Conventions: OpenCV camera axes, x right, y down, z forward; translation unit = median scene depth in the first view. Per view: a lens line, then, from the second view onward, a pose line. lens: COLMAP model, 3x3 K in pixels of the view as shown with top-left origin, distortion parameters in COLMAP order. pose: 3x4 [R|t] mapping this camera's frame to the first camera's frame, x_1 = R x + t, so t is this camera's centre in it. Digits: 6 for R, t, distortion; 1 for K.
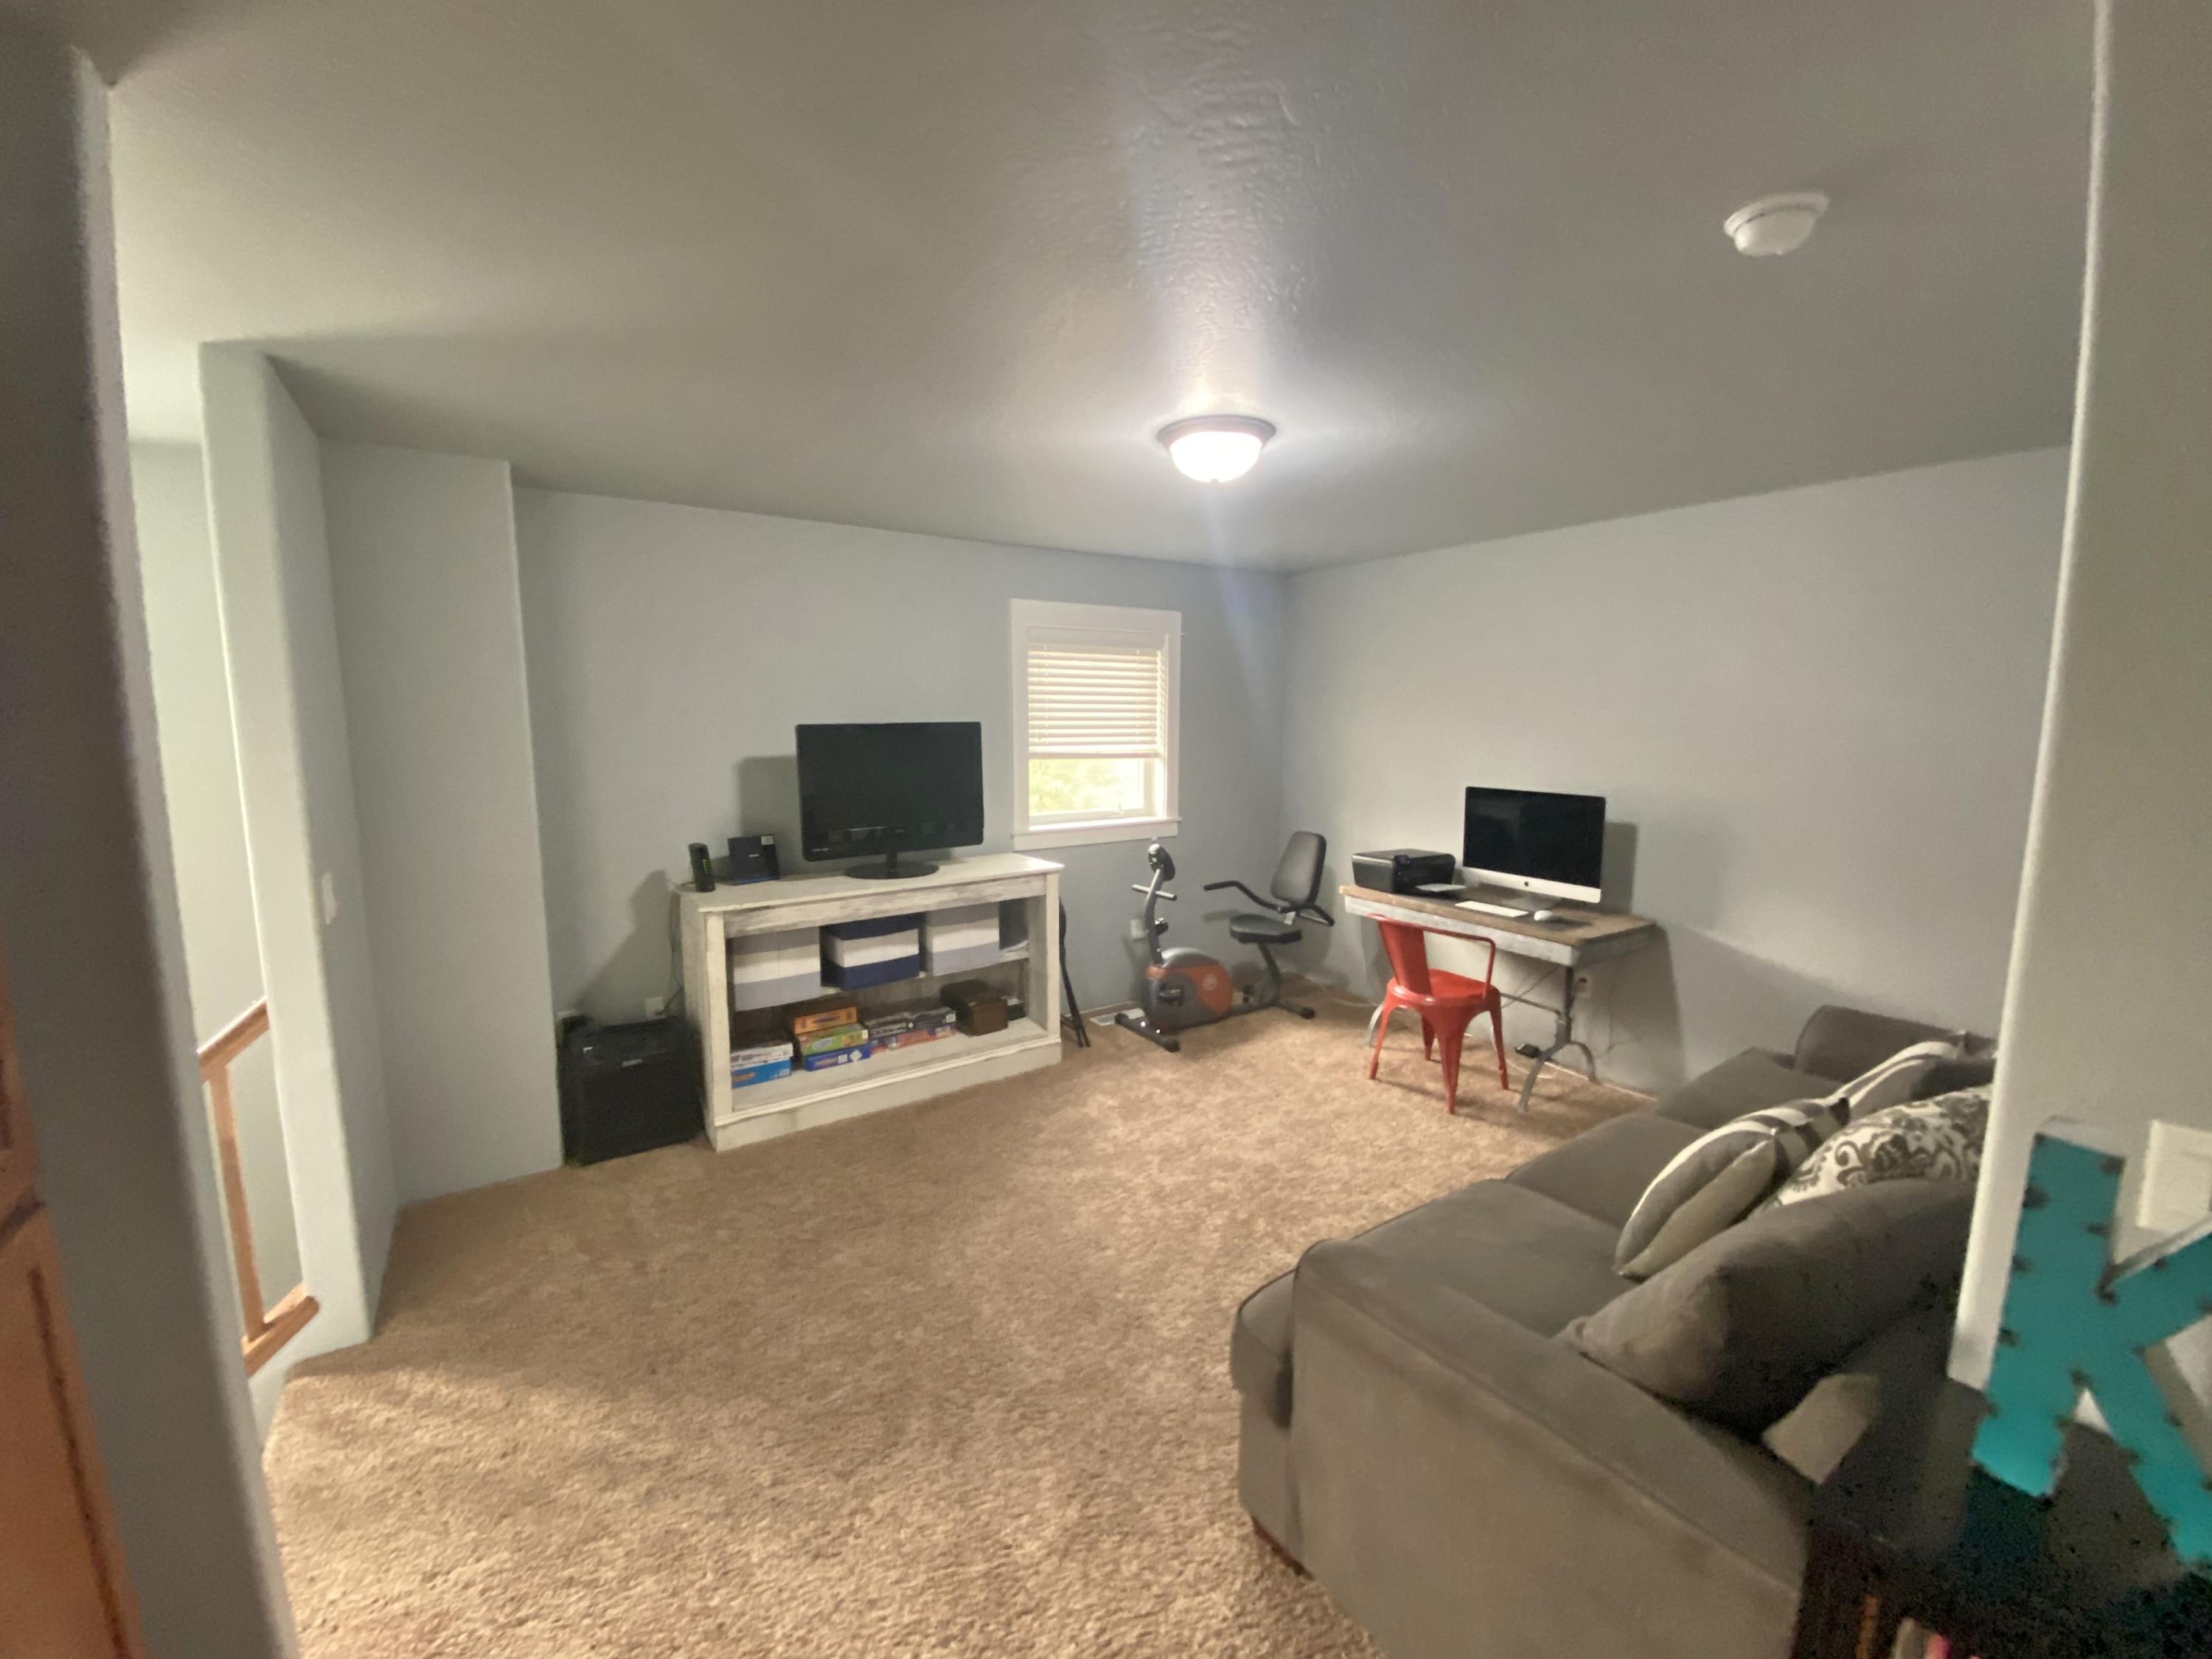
lens RADIAL K [[894.2, 0, 1090.8], [0, 894.2, 832.3], [0, 0, 1]] dist [0.016930, -0.017666]
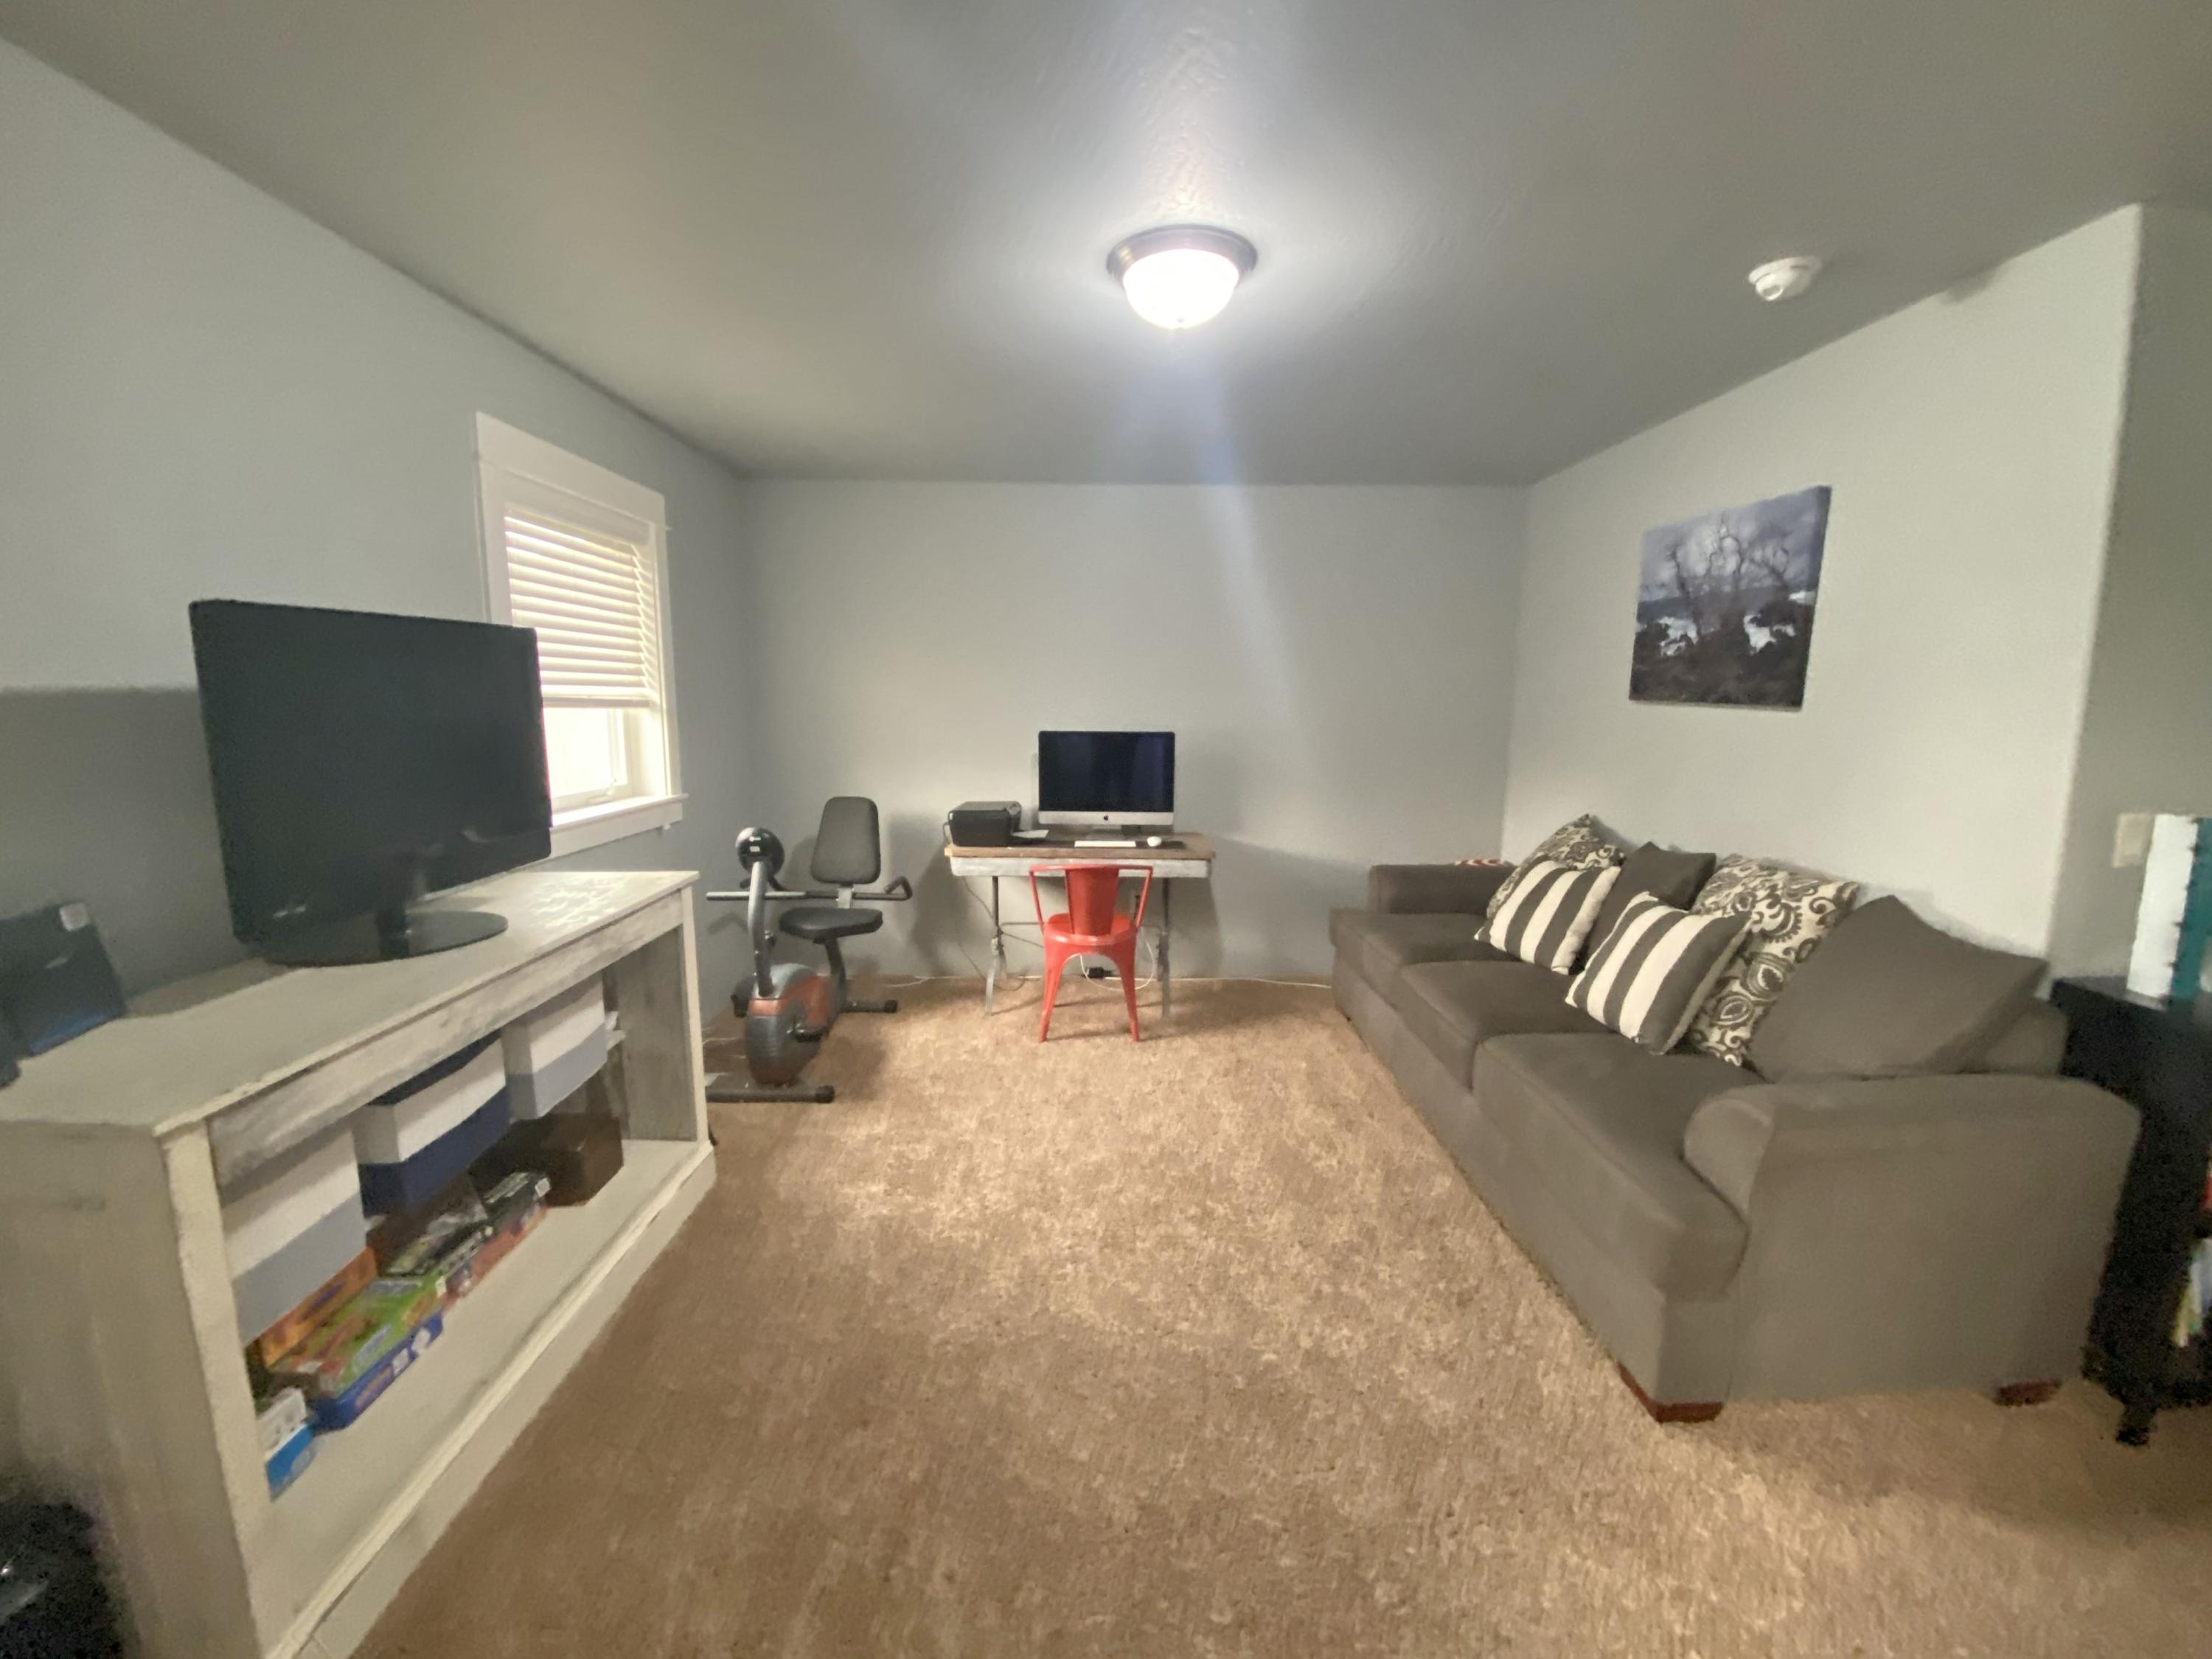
lens RADIAL K [[894.2, 0, 1118.4], [0, 894.2, 826.5], [0, 0, 1]] dist [0.016930, -0.017666]
pose [[0.525129, -0.117557, 0.842864, -0.404183], [0.102457, 0.991943, 0.074516, -0.010681], [-0.844833, 0.047227, 0.532942, 0.418275]]
